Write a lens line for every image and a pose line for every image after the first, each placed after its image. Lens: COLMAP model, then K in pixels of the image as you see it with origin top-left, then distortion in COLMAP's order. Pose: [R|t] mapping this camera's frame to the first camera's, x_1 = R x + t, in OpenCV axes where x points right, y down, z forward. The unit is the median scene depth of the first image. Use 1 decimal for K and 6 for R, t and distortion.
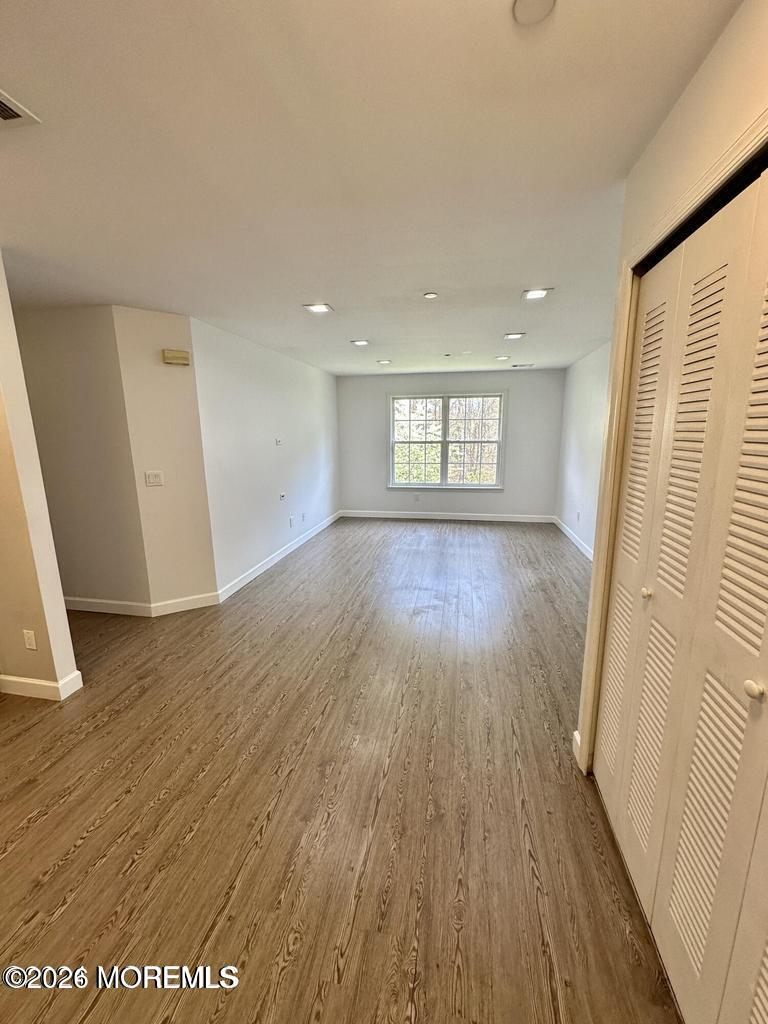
lens RADIAL K [[432.4, 0, 384.0], [0, 432.4, 512.0], [0, 0, 1]] dist [0.000843, -0.000053]
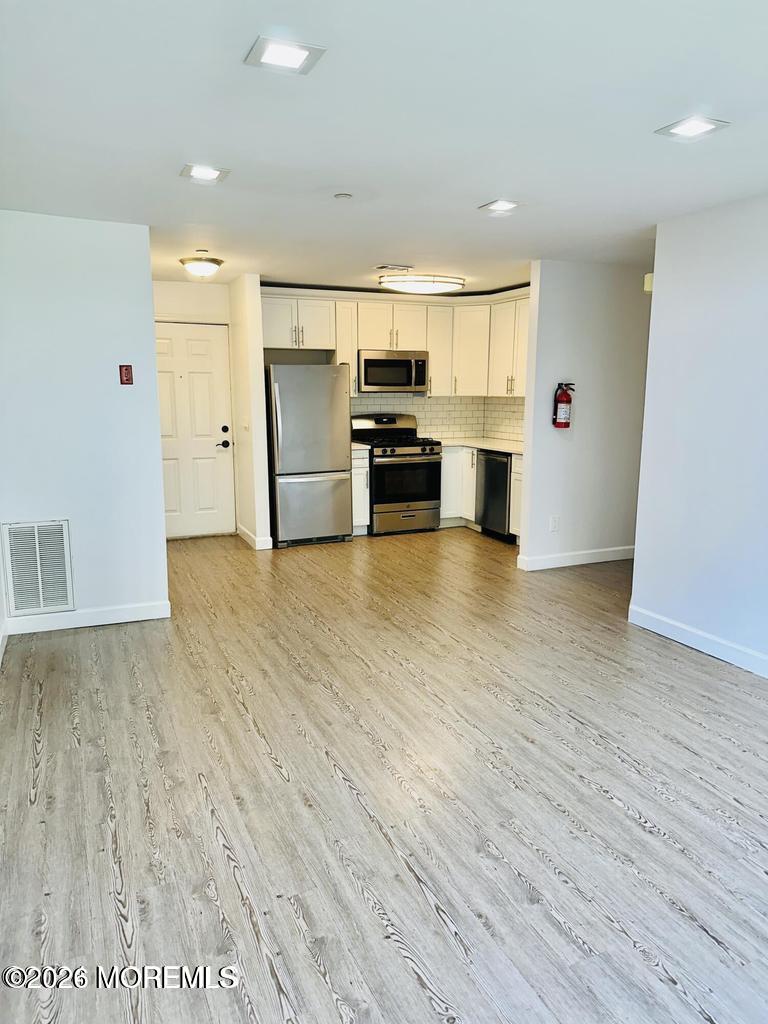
lens RADIAL K [[667.9, 0, 384.0], [0, 667.9, 512.0], [0, 0, 1]] dist [0.105341, -0.000373]
pose [[-0.822112, 0.115594, -0.557467, 1.088611], [-0.101996, 0.933425, 0.343967, -0.590350], [0.560115, 0.339639, -0.755590, 3.036743]]
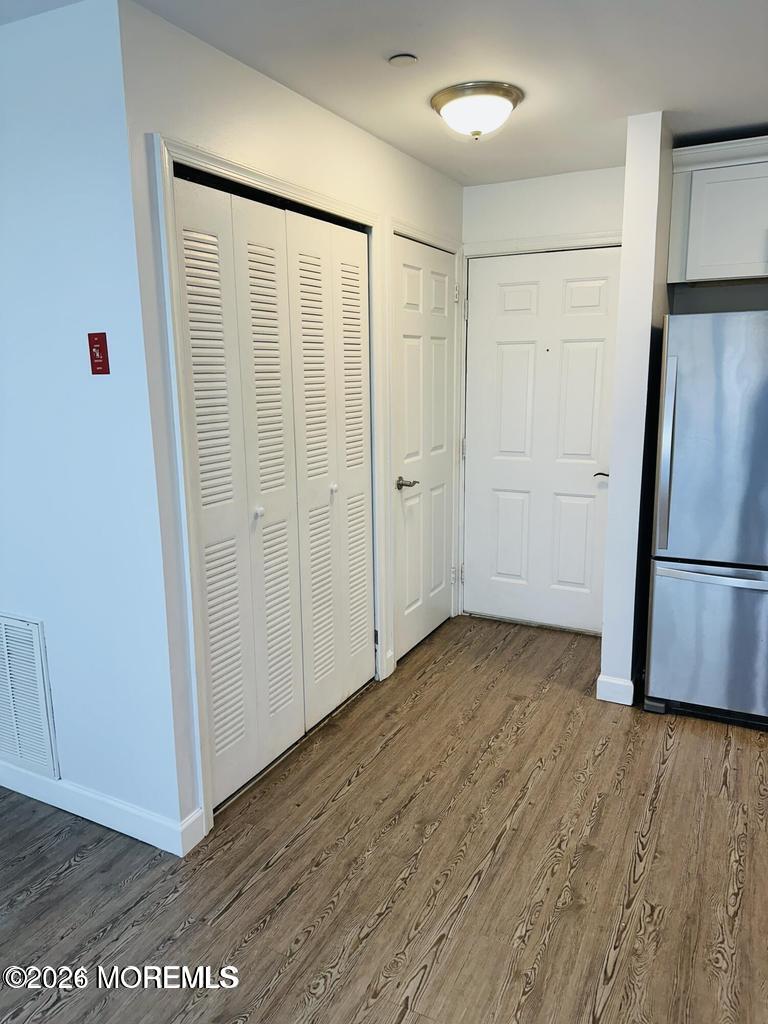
lens RADIAL K [[721.6, 0, 384.0], [0, 721.6, 512.0], [0, 0, 1]] dist [-0.005394, -0.002007]
pose [[-0.960778, -0.034167, 0.275207, -0.143171], [0.077358, 0.919971, 0.384278, -0.344869], [-0.266312, 0.390496, -0.881244, 1.783930]]
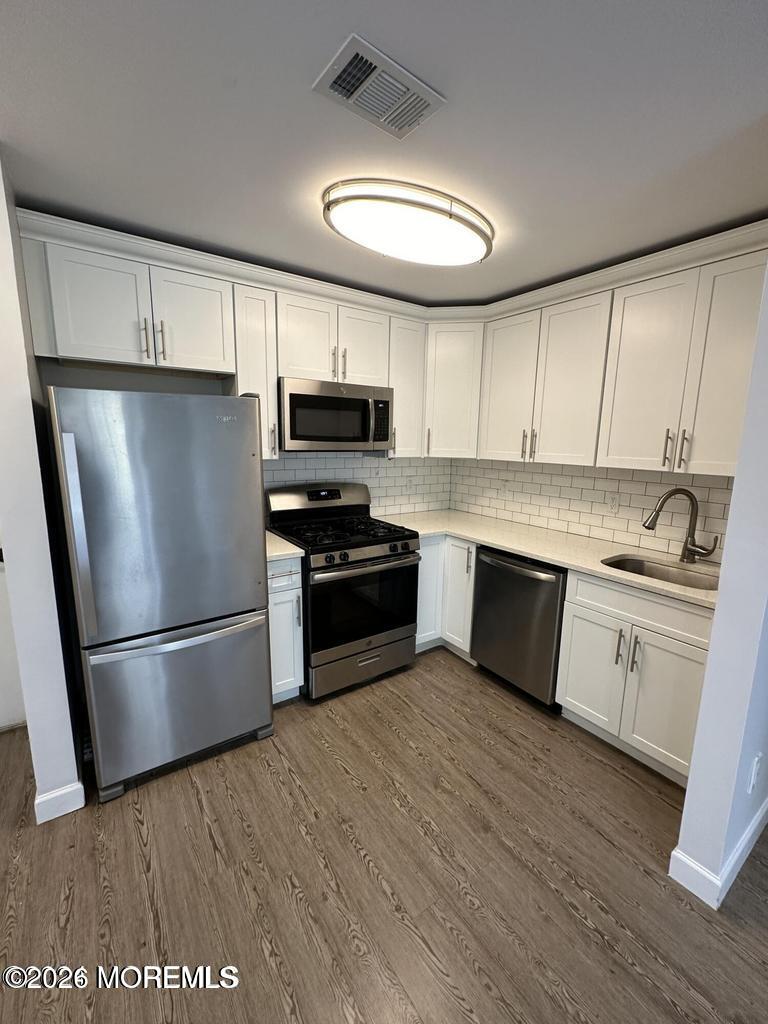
lens RADIAL K [[424.2, 0, 384.0], [0, 424.2, 512.0], [0, 0, 1]] dist [-0.002161, -0.000385]
pose [[-0.691670, 0.121639, -0.711897, -0.125092], [-0.151043, 0.939553, 0.307289, -0.219973], [0.706243, 0.320069, -0.631488, 1.170311]]
